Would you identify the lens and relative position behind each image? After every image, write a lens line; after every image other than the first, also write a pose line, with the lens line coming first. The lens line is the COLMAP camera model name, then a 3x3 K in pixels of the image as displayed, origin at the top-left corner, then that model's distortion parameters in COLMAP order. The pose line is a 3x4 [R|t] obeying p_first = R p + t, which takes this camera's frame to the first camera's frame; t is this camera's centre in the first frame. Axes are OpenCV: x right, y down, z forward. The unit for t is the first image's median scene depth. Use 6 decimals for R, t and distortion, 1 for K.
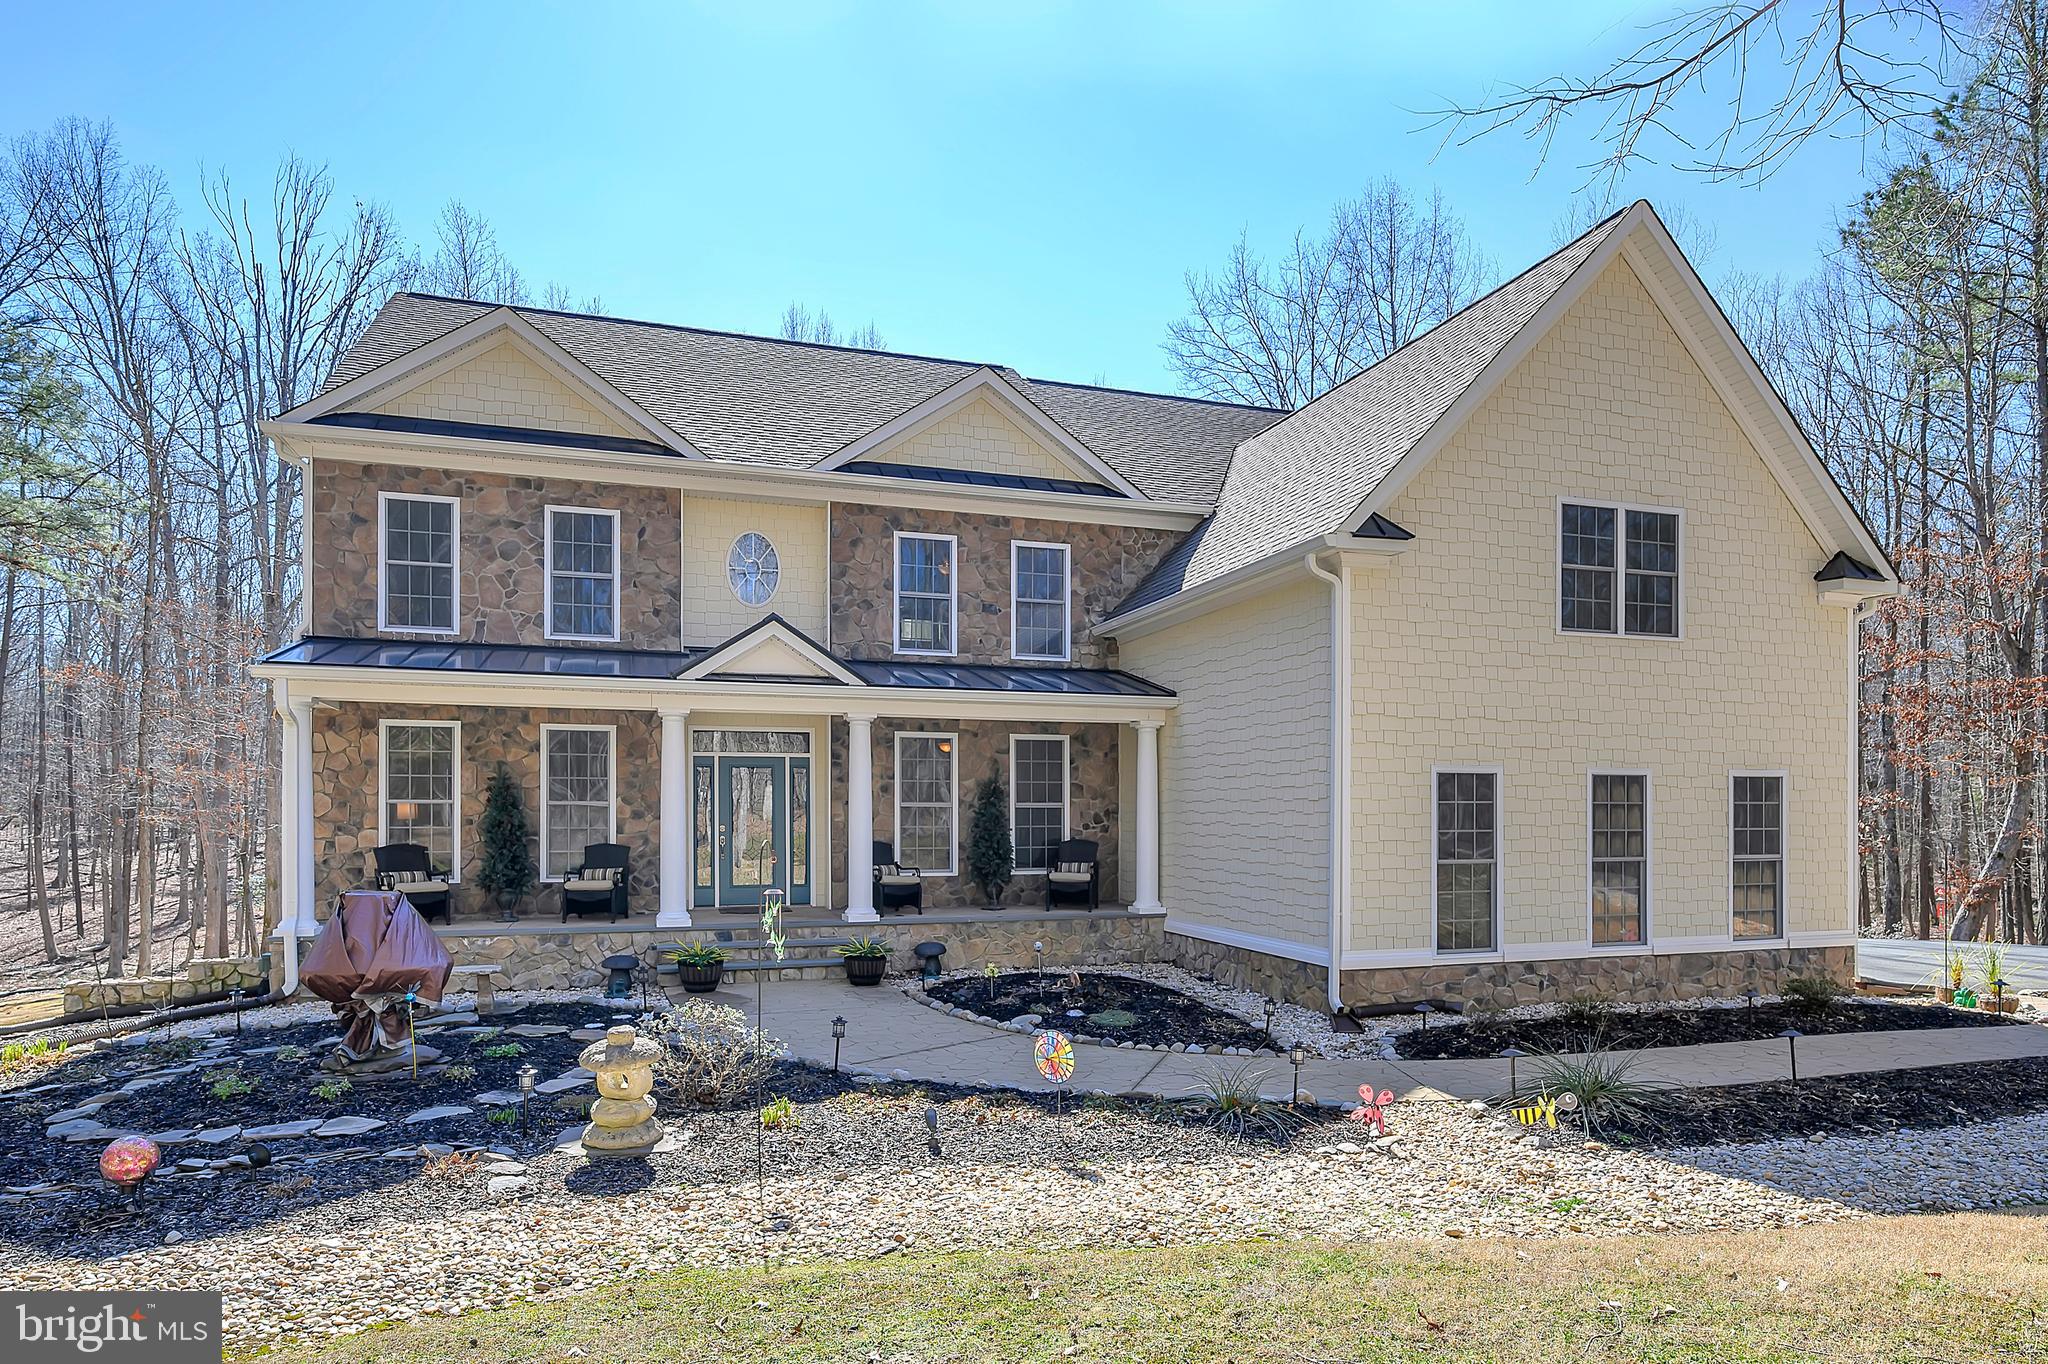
lens RADIAL K [[1204.4, 0, 1019.4], [0, 1204.4, 838.0], [0, 0, 1]] dist [-0.001068, -0.000589]
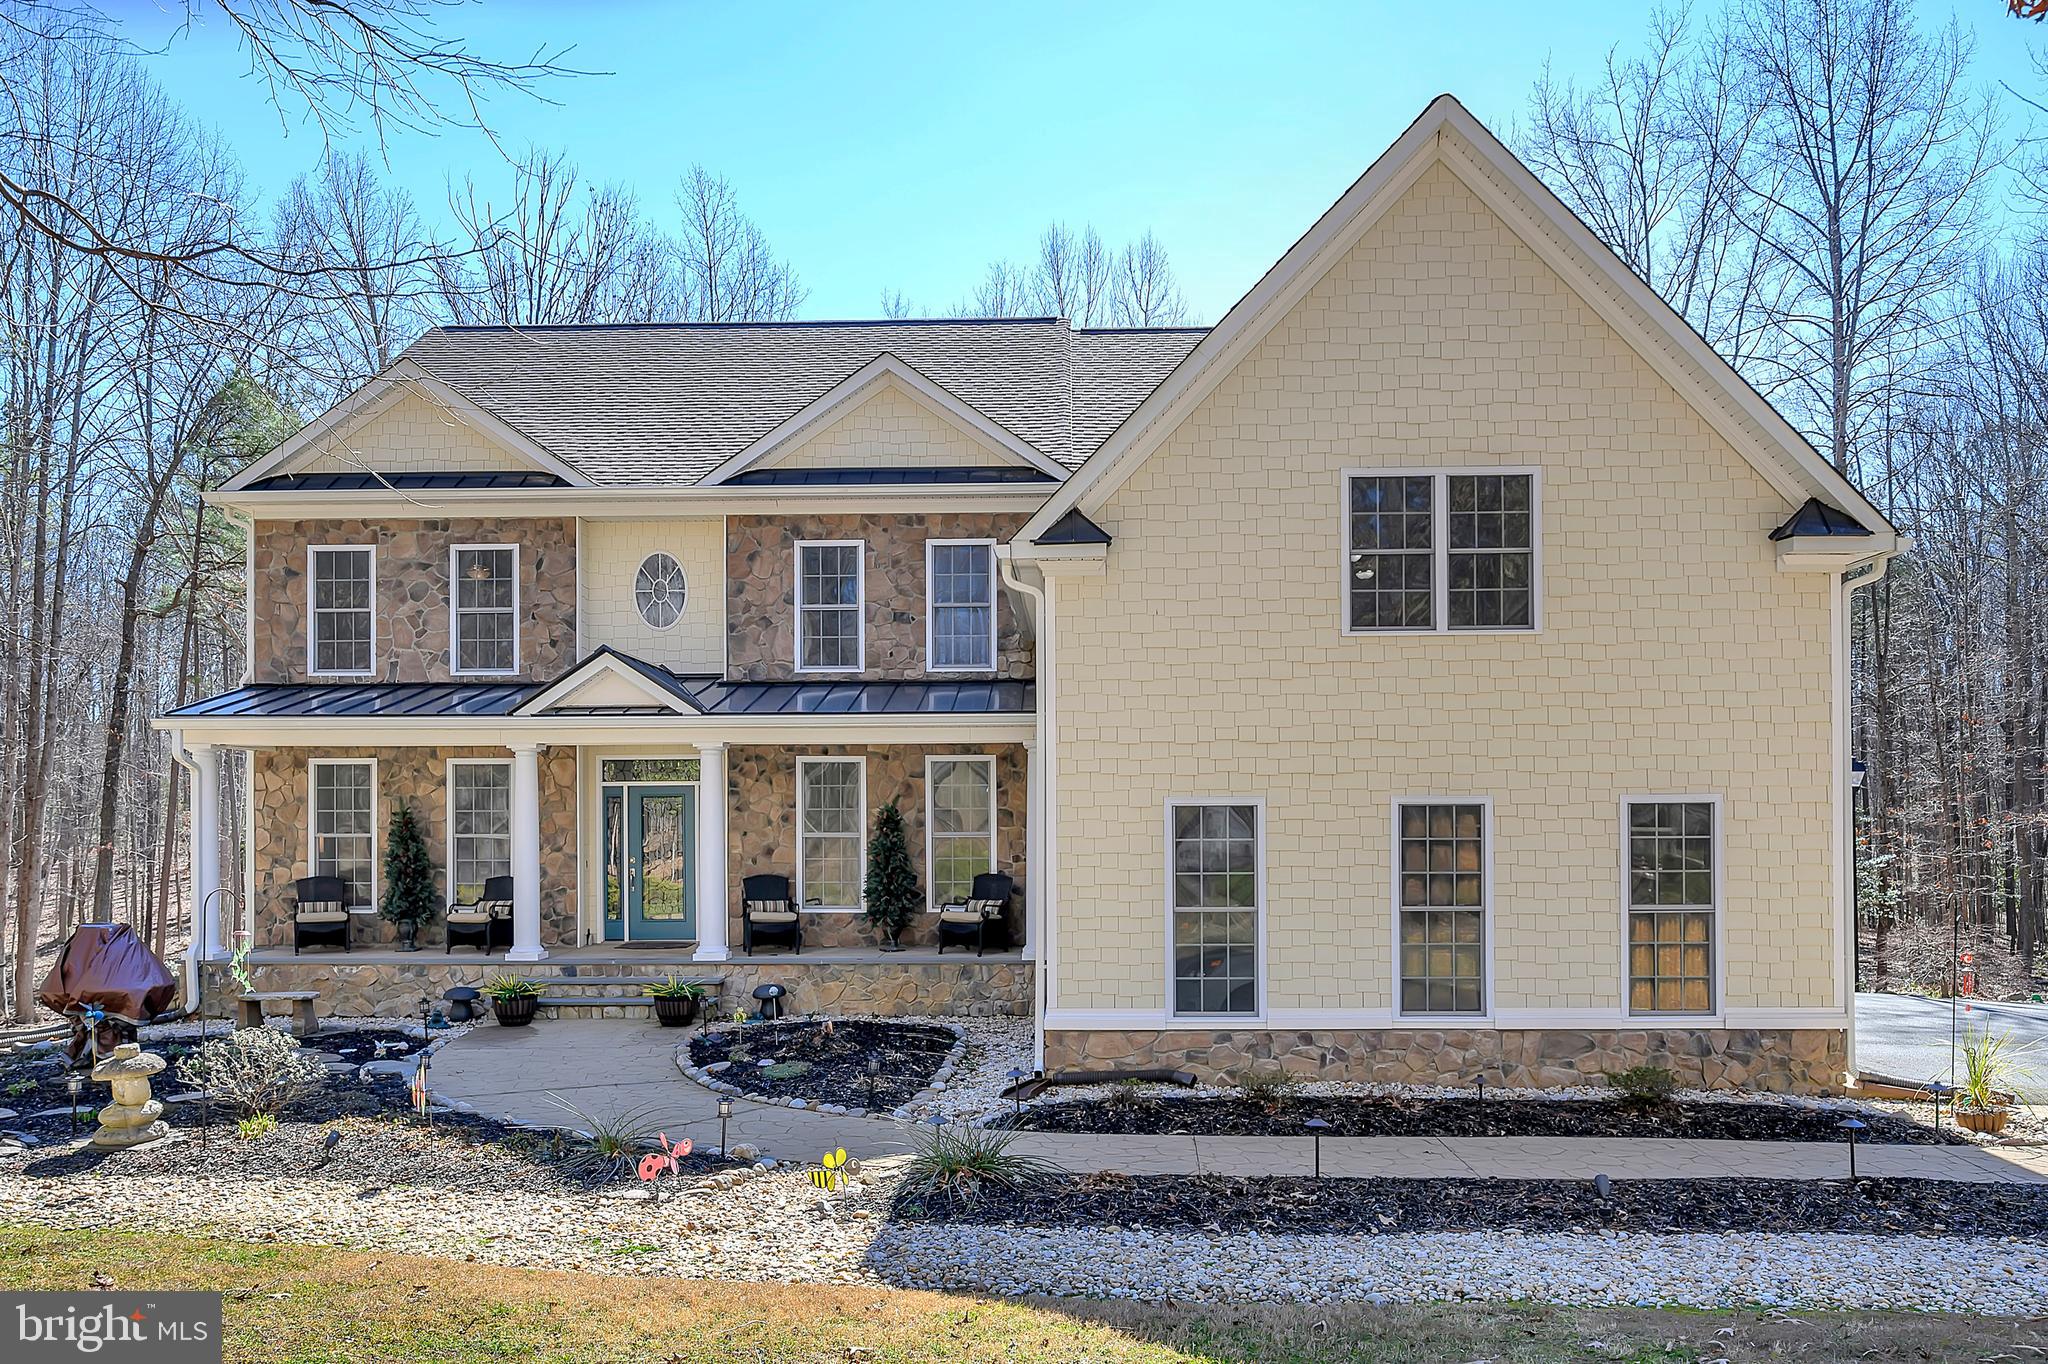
lens RADIAL K [[1551.2, 0, 1020.0], [0, 1551.2, 846.2], [0, 0, 1]] dist [0.000729, -0.000732]
pose [[0.936411, 0.001227, -0.350902, 0.538482], [-0.002115, 0.999995, -0.002146, -0.019308], [0.350898, 0.002752, 0.936410, -0.065286]]
